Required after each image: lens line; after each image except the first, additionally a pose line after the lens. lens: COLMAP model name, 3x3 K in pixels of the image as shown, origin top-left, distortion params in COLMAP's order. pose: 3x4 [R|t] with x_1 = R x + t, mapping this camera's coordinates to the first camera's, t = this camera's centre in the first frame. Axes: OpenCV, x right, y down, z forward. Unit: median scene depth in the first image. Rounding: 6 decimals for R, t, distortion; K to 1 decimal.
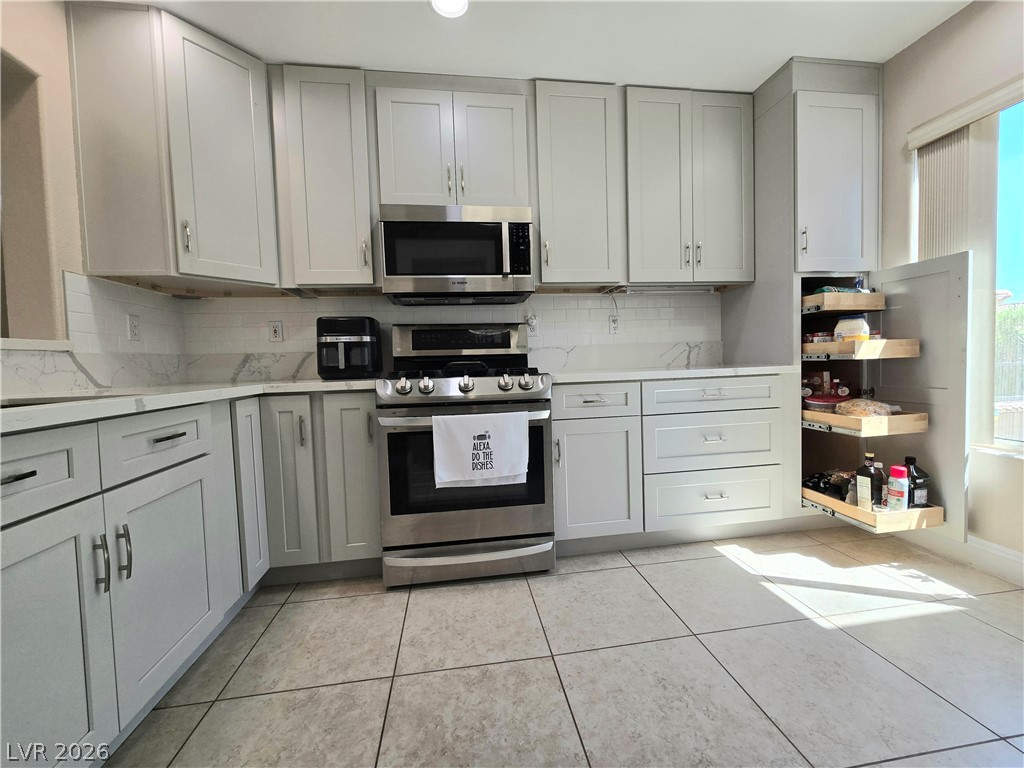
lens RADIAL K [[422.9, 0, 518.4], [0, 422.9, 381.1], [0, 0, 1]] dist [-0.005926, 0.003263]
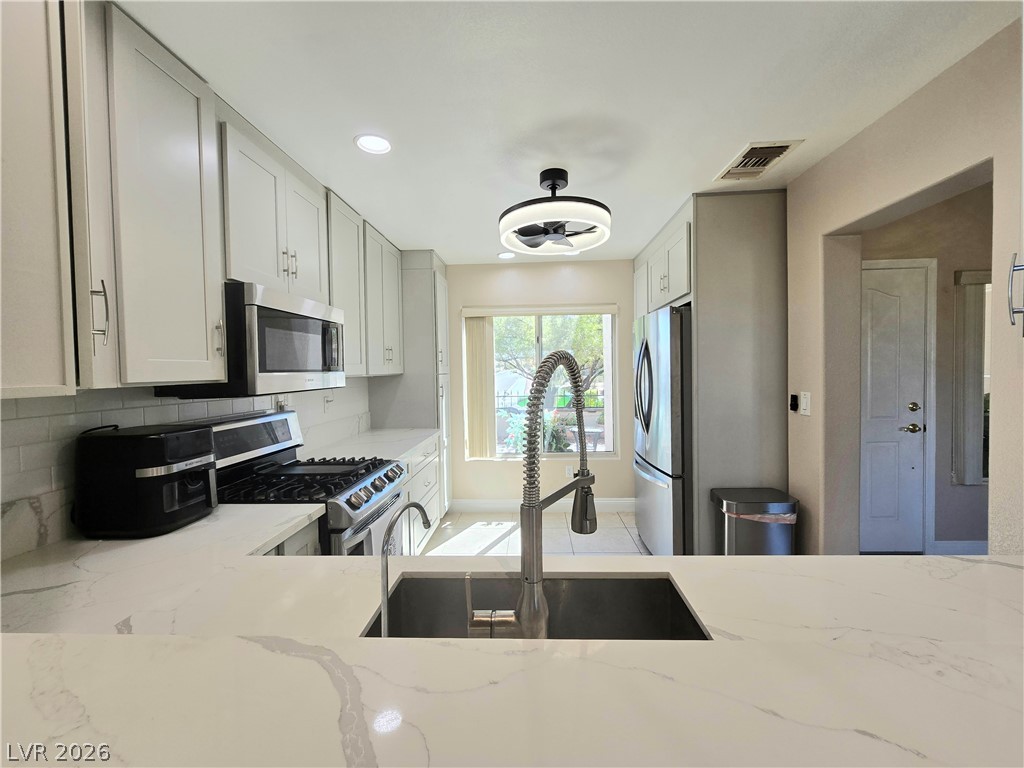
lens RADIAL K [[427.5, 0, 516.9], [0, 427.5, 379.7], [0, 0, 1]] dist [0.010840, 0.000150]
pose [[0.196708, 0.005602, 0.980446, -1.089094], [0.055395, 0.998323, -0.016818, -0.212772], [-0.978896, 0.057620, 0.196068, 0.396708]]
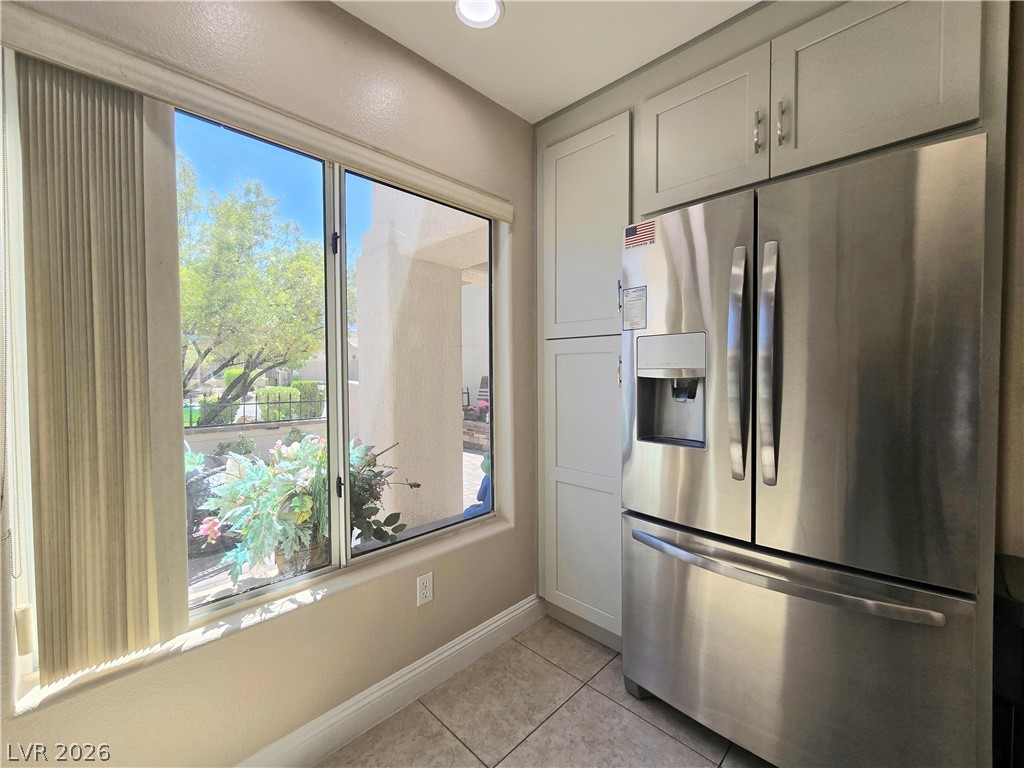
lens RADIAL K [[422.9, 0, 518.4], [0, 422.9, 381.1], [0, 0, 1]] dist [-0.005926, 0.003263]
pose [[-0.599978, 0.015353, 0.799869, 0.298155], [0.057452, 0.998061, 0.023937, -0.196708], [-0.797951, 0.060315, -0.599697, 0.925967]]
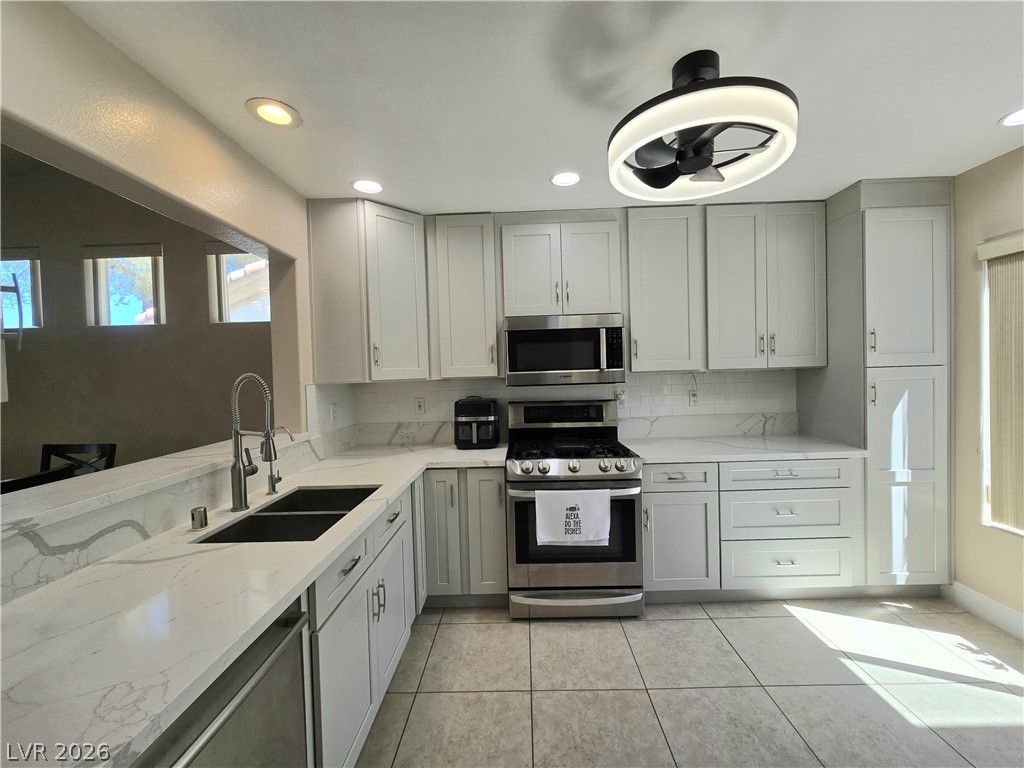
lens RADIAL K [[422.9, 0, 518.4], [0, 422.9, 381.1], [0, 0, 1]] dist [-0.005926, 0.003263]
pose [[0.986669, 0.007772, -0.162551, -0.080131], [-0.010587, 0.999808, -0.016461, -0.216653], [0.162392, 0.017962, 0.986563, -0.290774]]
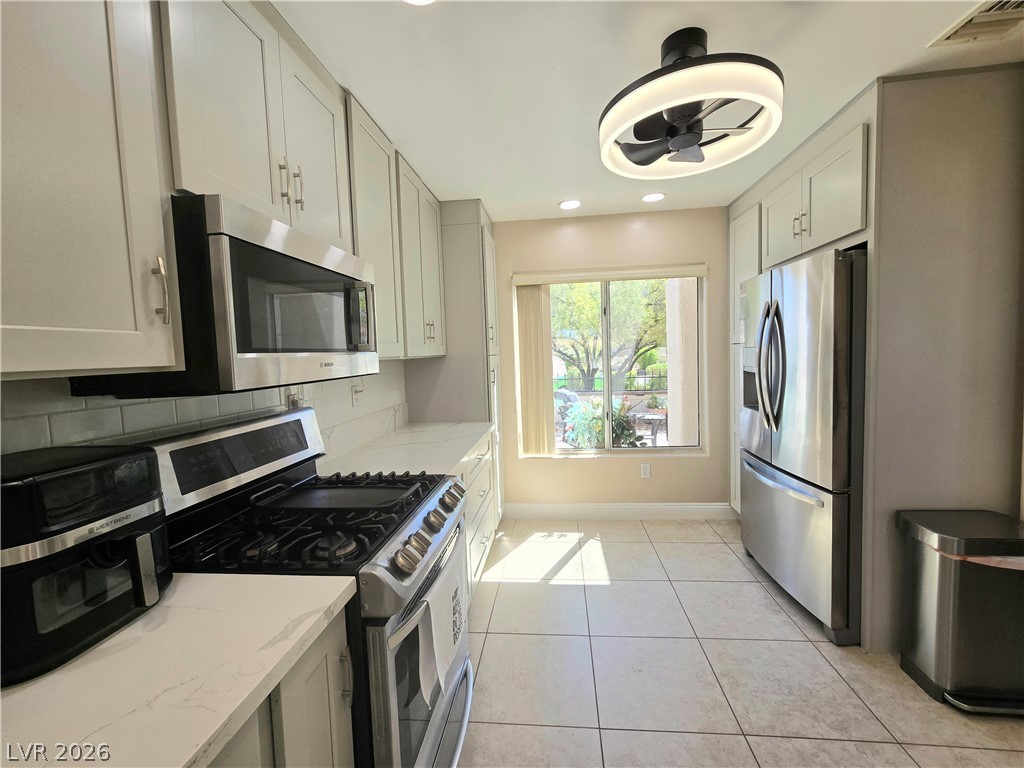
lens RADIAL K [[422.9, 0, 518.4], [0, 422.9, 381.1], [0, 0, 1]] dist [-0.005926, 0.003263]
pose [[0.249558, -0.041882, 0.967454, -0.740230], [0.070924, 0.997172, 0.024874, -0.225868], [-0.965759, 0.062408, 0.251823, 0.633242]]
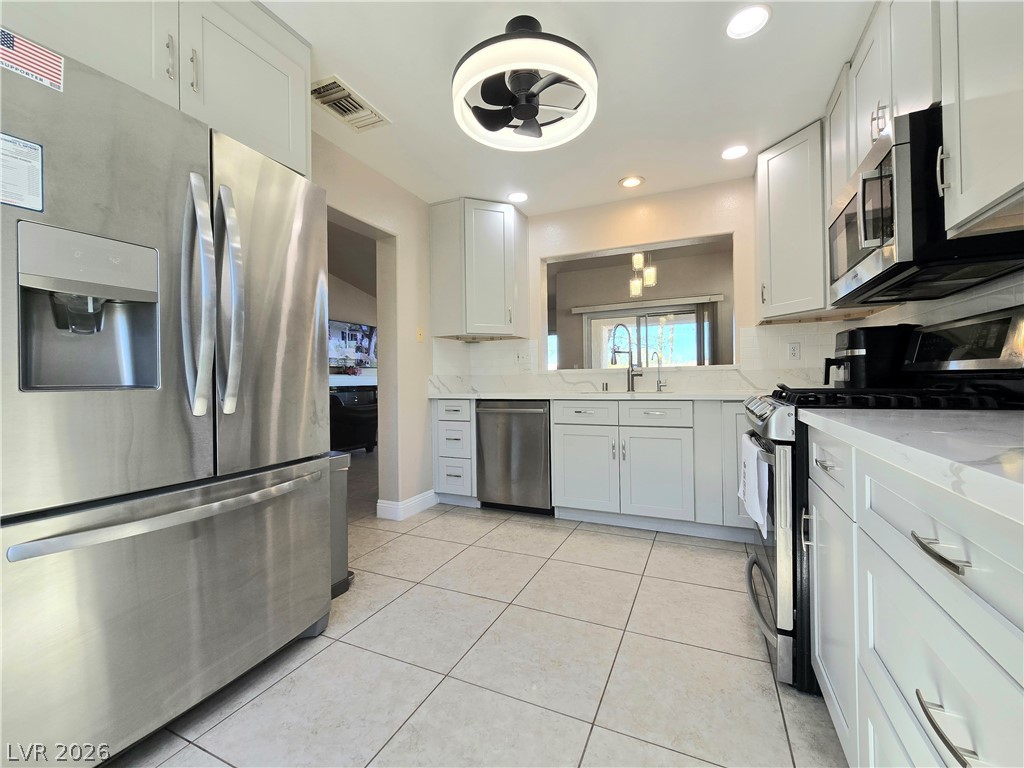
lens RADIAL K [[422.9, 0, 518.4], [0, 422.9, 381.1], [0, 0, 1]] dist [-0.005926, 0.003263]
pose [[-0.545202, 0.039623, -0.837368, 0.906064], [-0.005899, 0.998676, 0.051096, -0.092315], [0.838284, 0.032797, -0.544247, 1.012735]]
